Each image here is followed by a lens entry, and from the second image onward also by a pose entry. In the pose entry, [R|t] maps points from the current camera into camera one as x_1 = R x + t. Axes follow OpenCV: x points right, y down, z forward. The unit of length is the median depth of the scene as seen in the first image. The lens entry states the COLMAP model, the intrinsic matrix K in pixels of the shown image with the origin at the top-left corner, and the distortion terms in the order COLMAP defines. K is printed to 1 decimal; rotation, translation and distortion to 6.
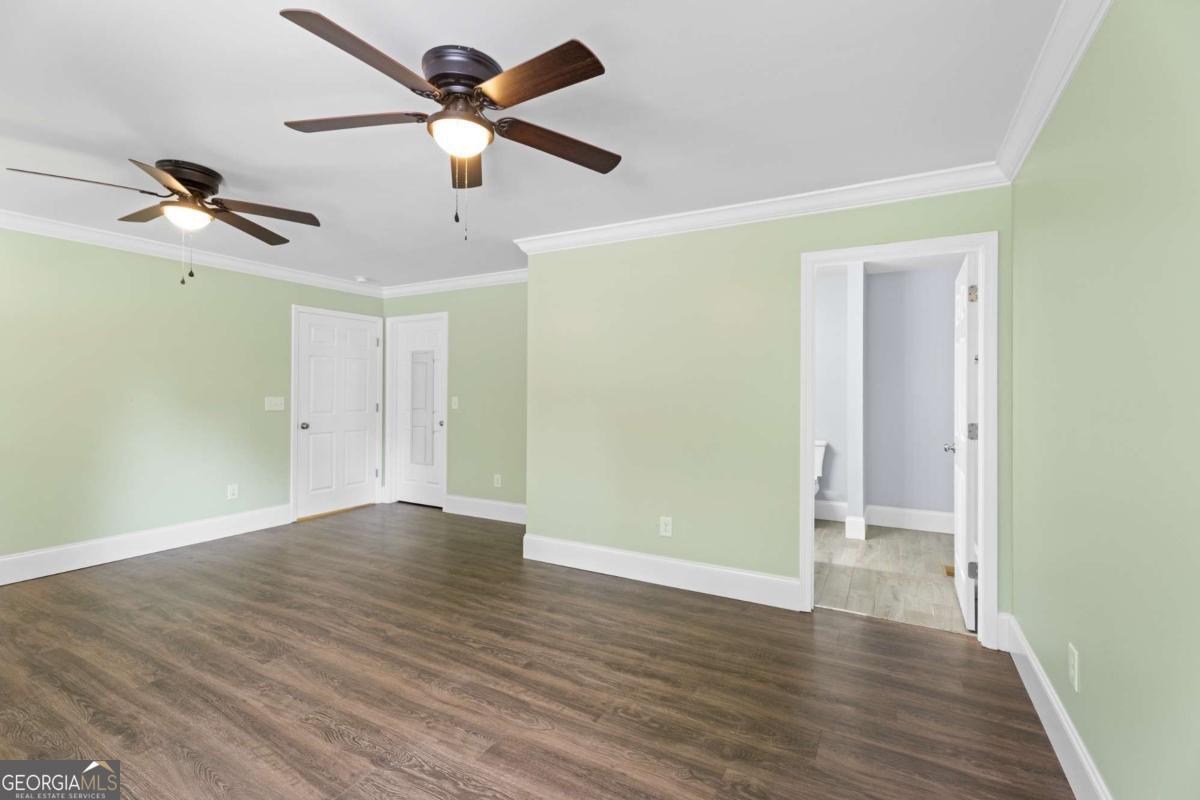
lens RADIAL K [[542.6, 0, 596.4], [0, 542.6, 390.7], [0, 0, 1]] dist [-0.000275, 0.000195]
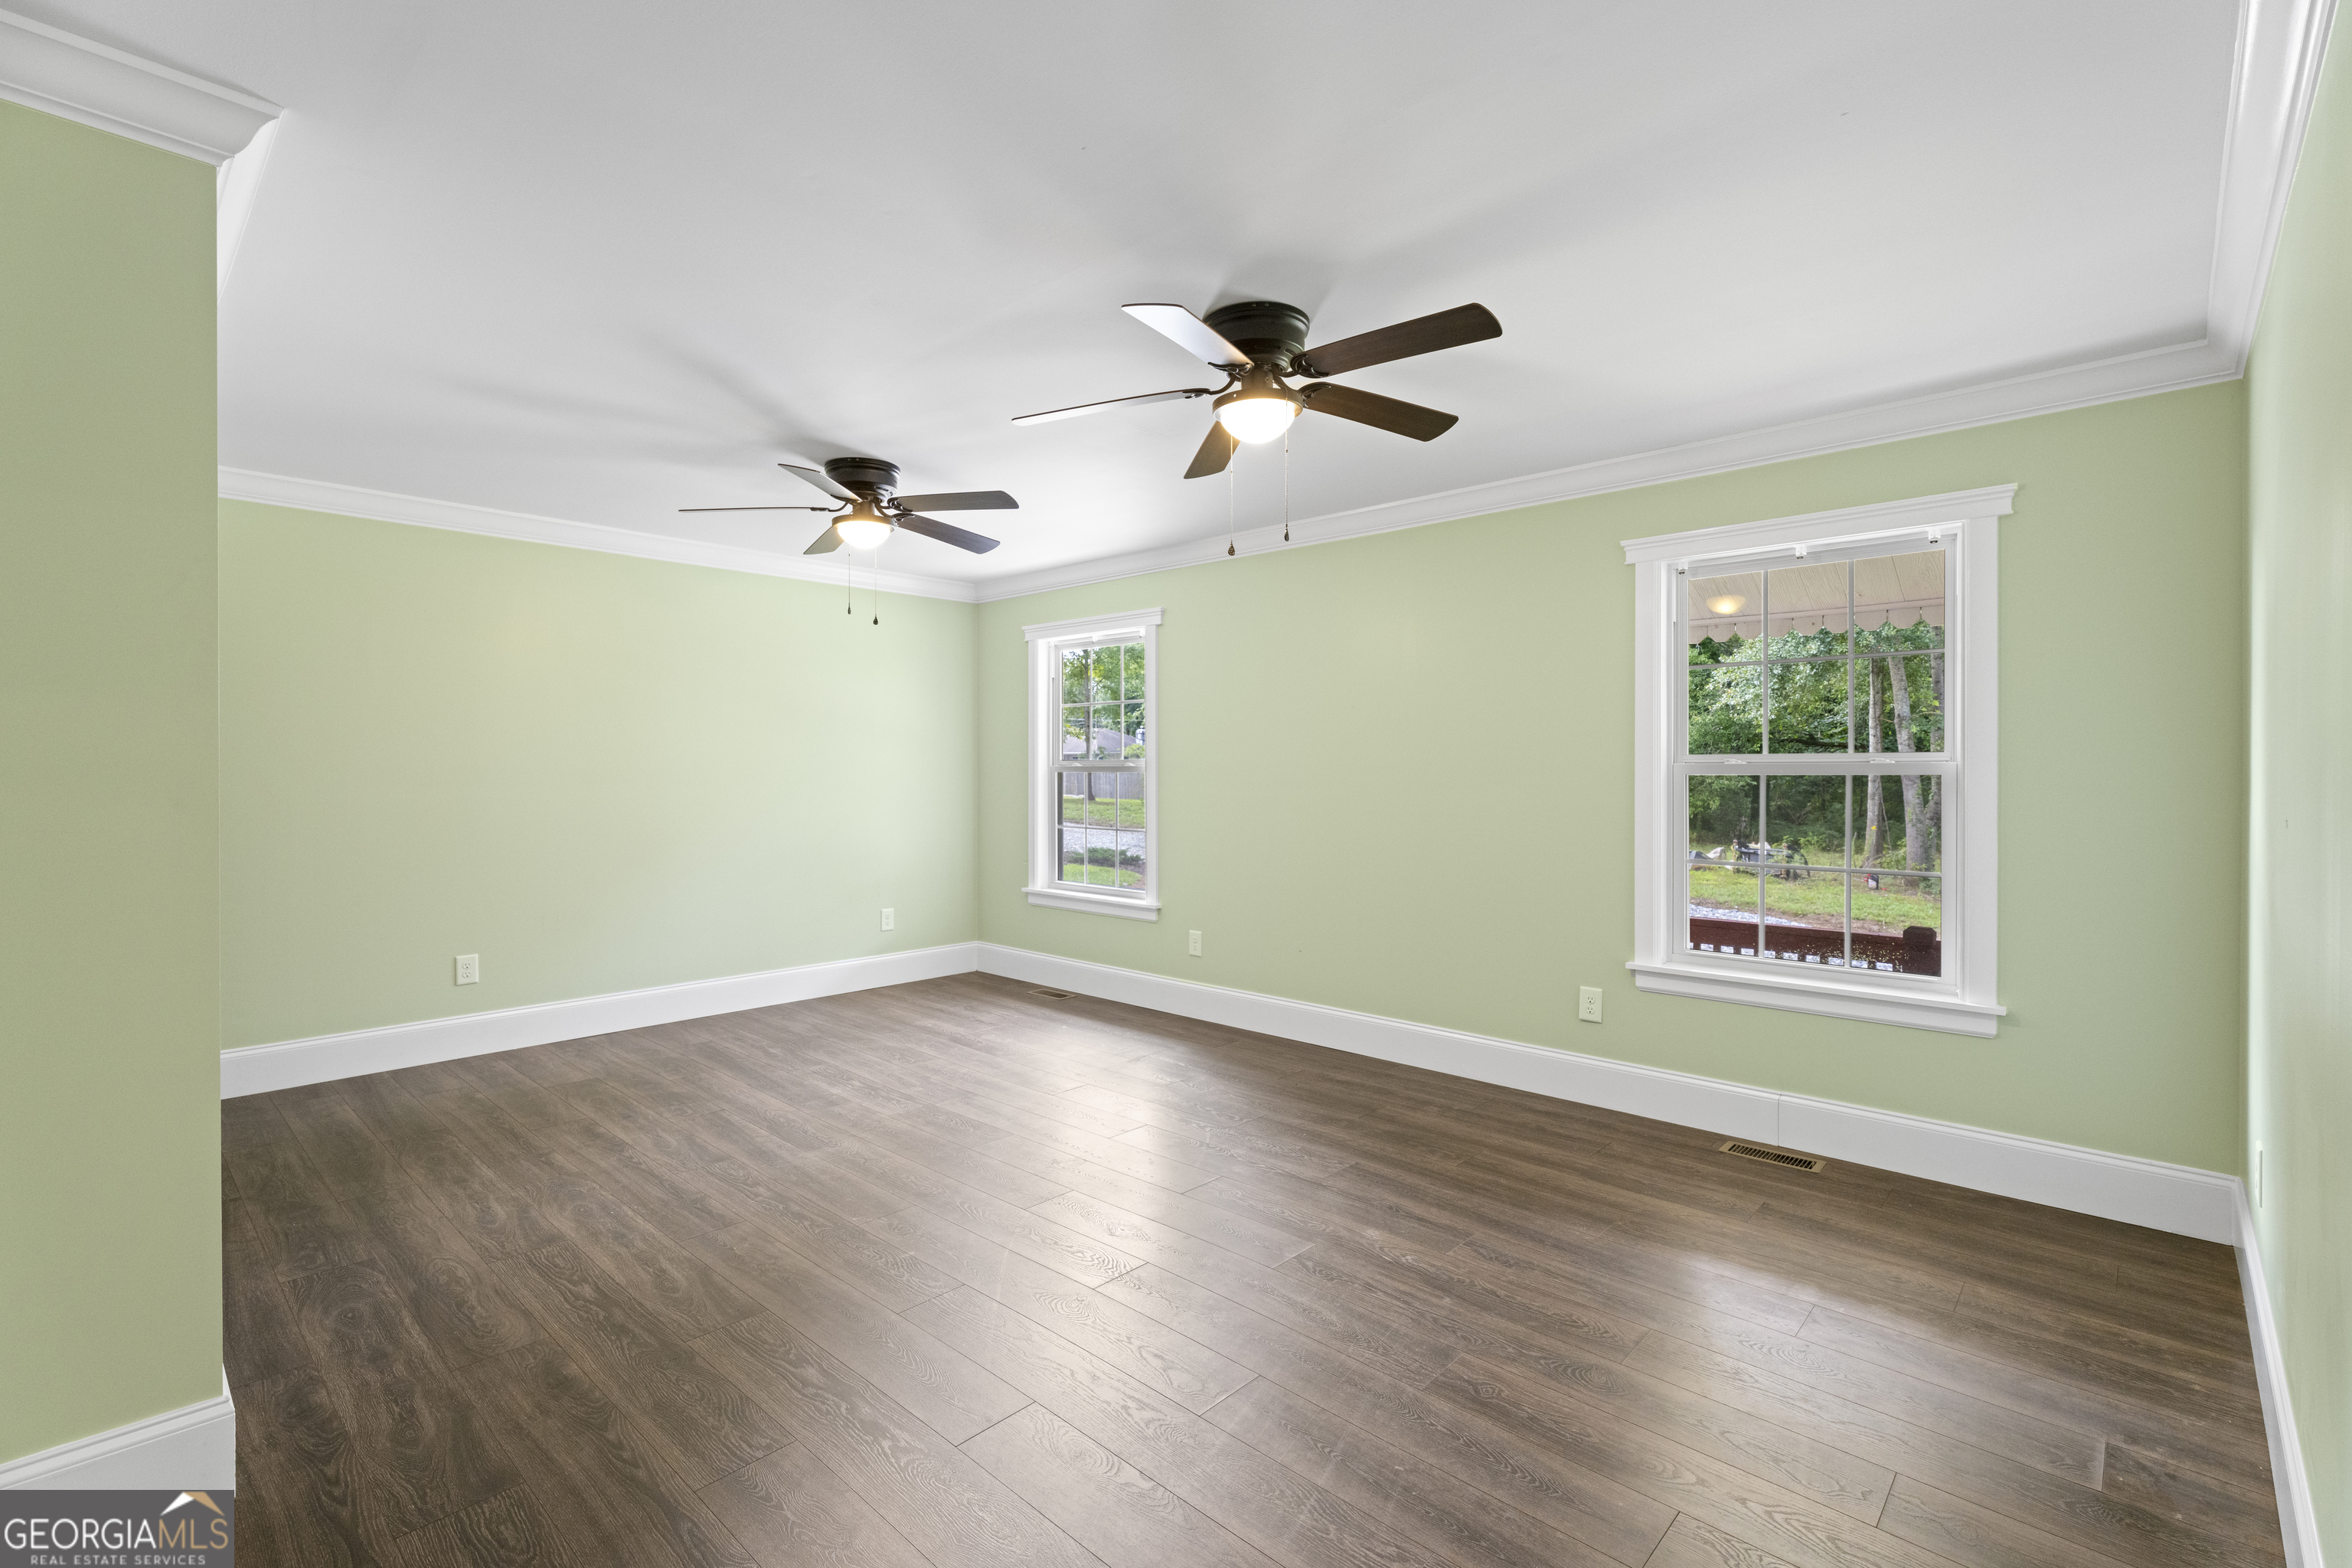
lens RADIAL K [[1063.5, 0, 1168.9], [0, 1063.5, 765.7], [0, 0, 1]] dist [-0.000275, 0.000195]
pose [[-0.970198, -0.004624, 0.242271, -1.055197], [-0.005445, 0.999981, -0.002719, -0.004183], [-0.242254, -0.003957, -0.970205, 2.268706]]
